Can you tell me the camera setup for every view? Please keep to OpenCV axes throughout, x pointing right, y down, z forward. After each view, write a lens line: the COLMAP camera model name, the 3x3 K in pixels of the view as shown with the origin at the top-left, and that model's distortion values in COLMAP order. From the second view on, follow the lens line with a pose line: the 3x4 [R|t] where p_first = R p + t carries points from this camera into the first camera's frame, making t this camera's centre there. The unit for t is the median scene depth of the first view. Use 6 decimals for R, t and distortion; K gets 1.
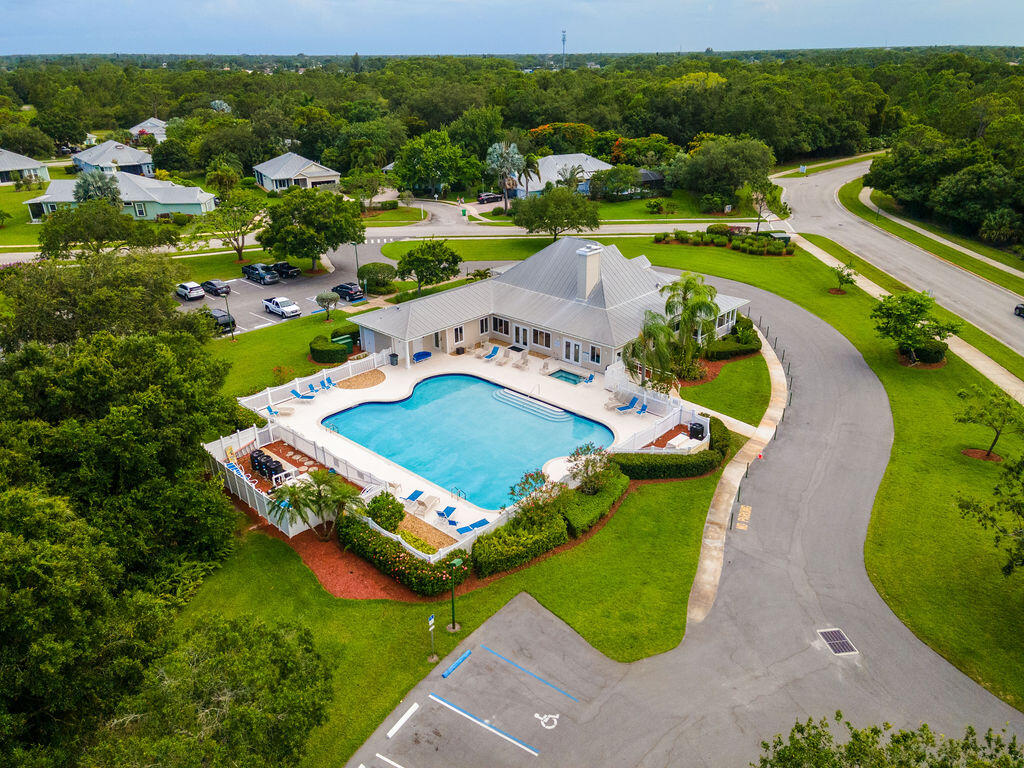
lens RADIAL K [[755.8, 0, 512.0], [0, 755.8, 384.0], [0, 0, 1]] dist [0.033599, 0.004783]
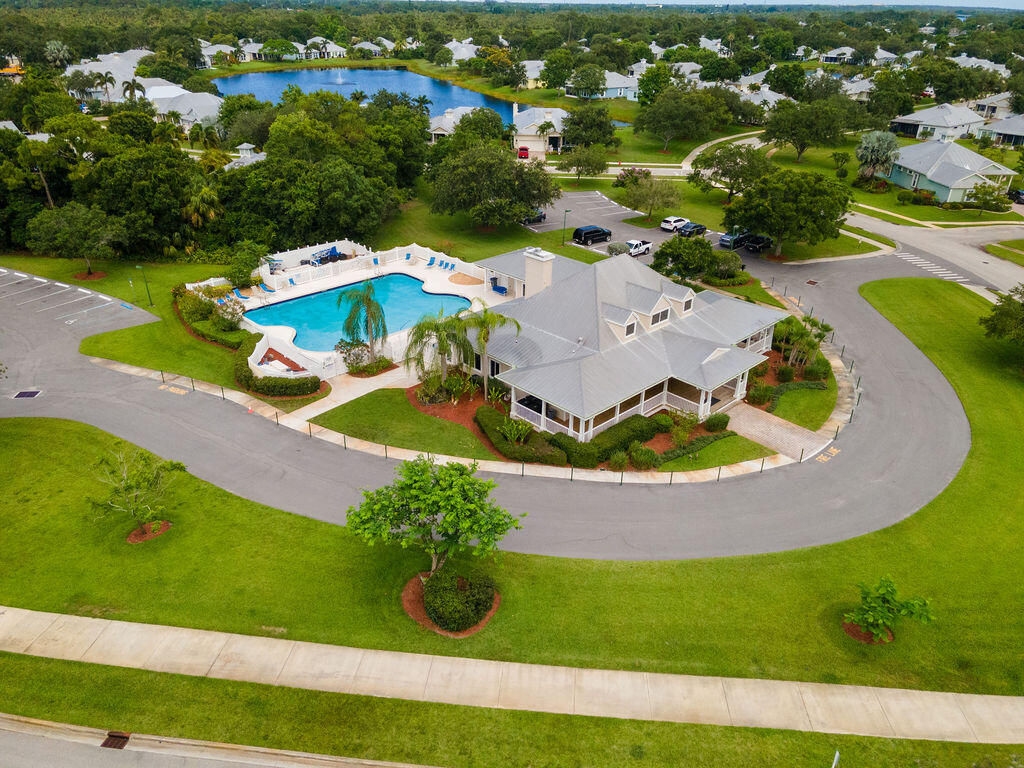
lens RADIAL K [[760.1, 0, 512.0], [0, 760.1, 384.0], [0, 0, 1]] dist [0.010121, 0.002236]
pose [[-0.042949, 0.451239, -0.891369, 0.987125], [-0.404281, 0.808033, 0.428531, -0.428170], [0.913626, 0.378769, 0.147723, 0.920297]]
